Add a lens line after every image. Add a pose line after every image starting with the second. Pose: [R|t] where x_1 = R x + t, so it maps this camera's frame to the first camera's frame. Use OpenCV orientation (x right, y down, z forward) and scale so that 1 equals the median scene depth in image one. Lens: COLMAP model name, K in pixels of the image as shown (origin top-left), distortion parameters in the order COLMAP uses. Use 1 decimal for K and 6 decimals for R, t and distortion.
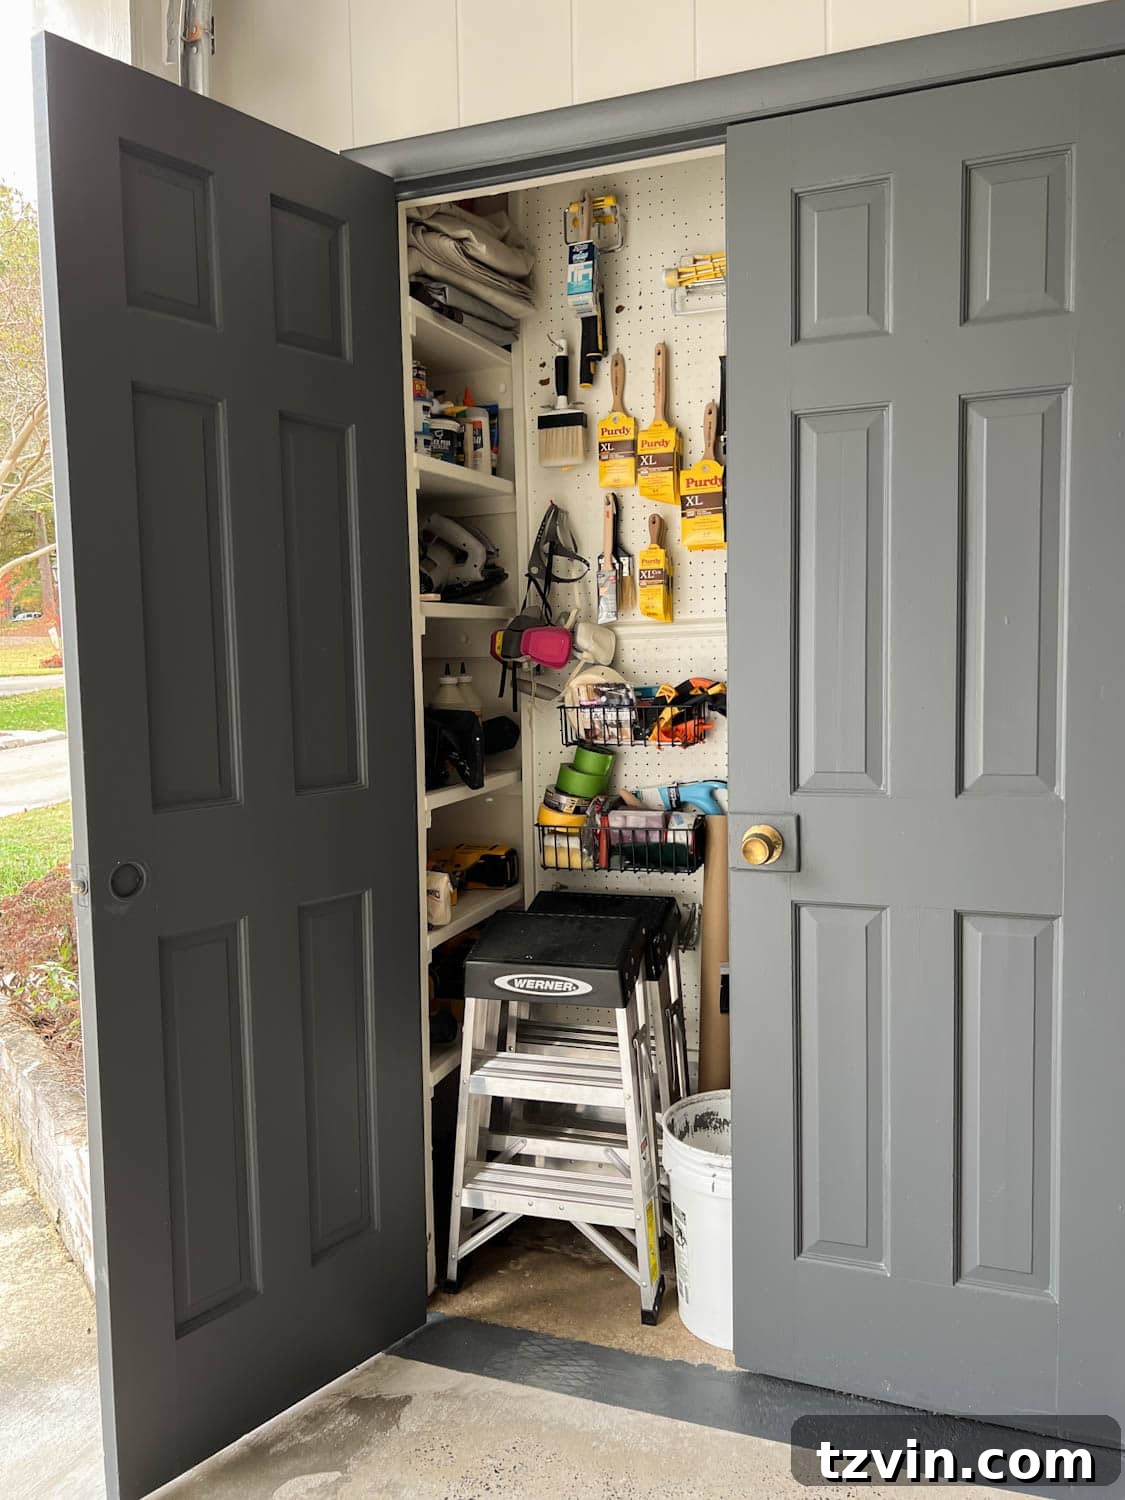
lens RADIAL K [[1136.4, 0, 565.4], [0, 1136.4, 744.3], [0, 0, 1]] dist [0.056464, -0.079993]
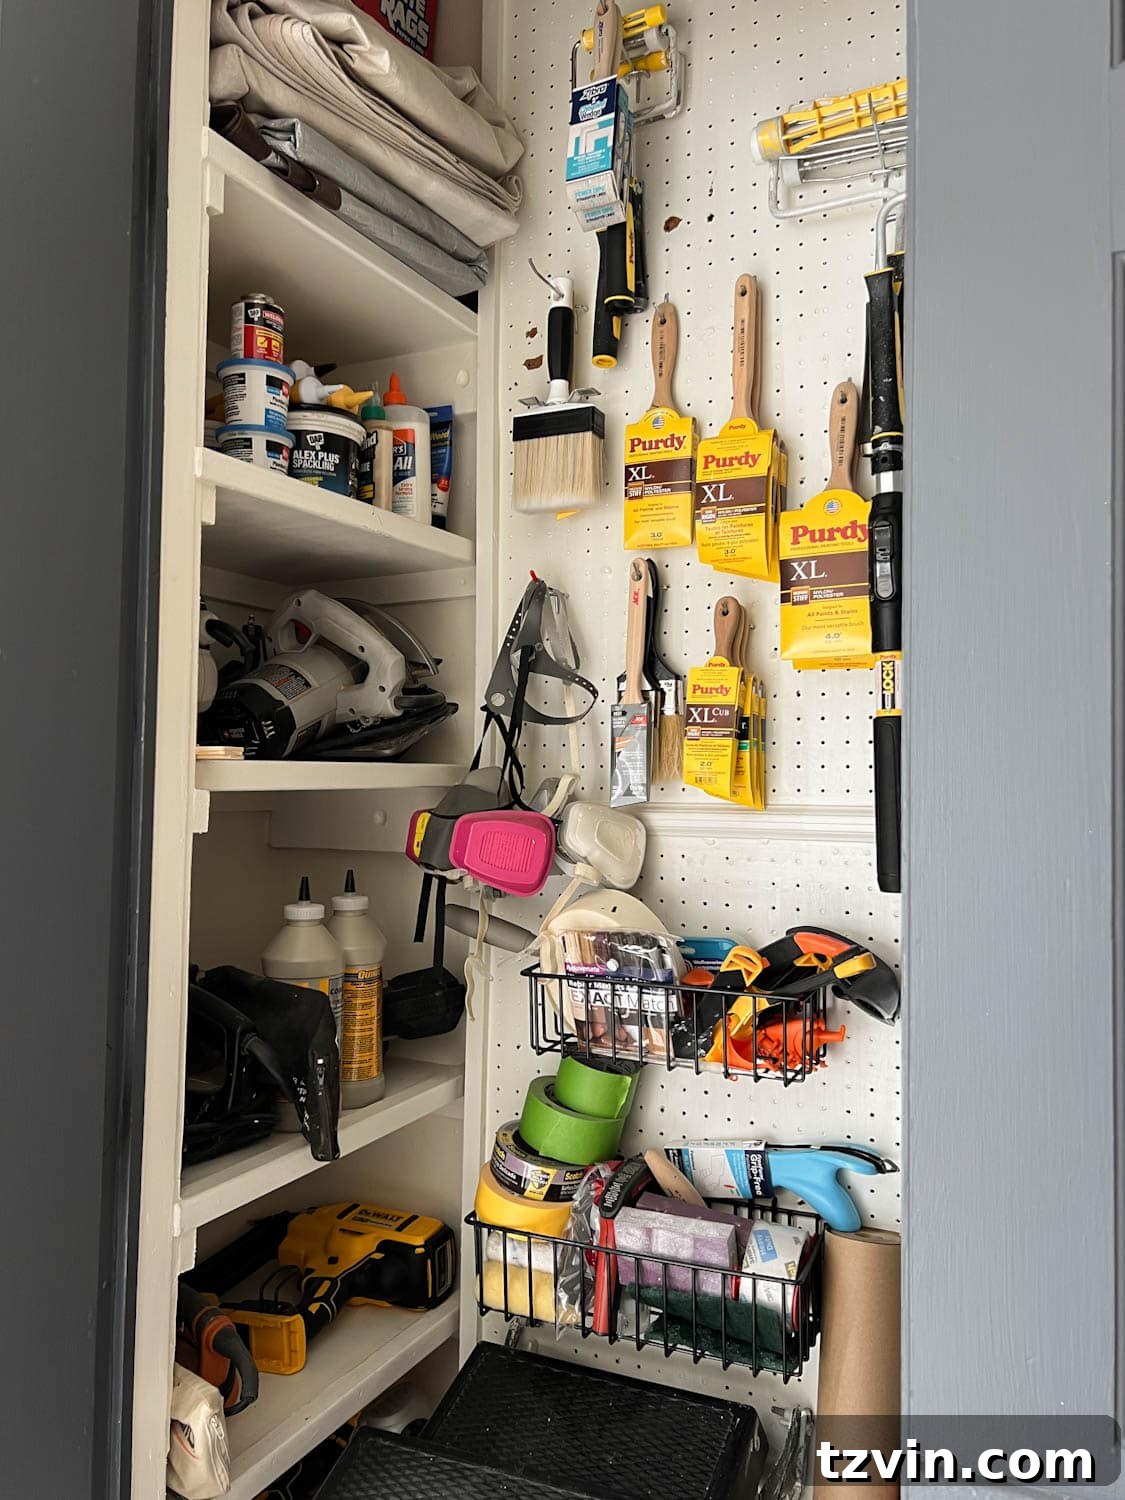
lens RADIAL K [[1166.3, 0, 532.9], [0, 1166.3, 719.8], [0, 0, 1]] dist [0.105967, -0.192951]
pose [[0.993064, 0.029515, -0.113808, 0.053147], [-0.043750, 0.991231, -0.124688, -0.078912], [0.109130, 0.128802, 0.985647, 0.481663]]
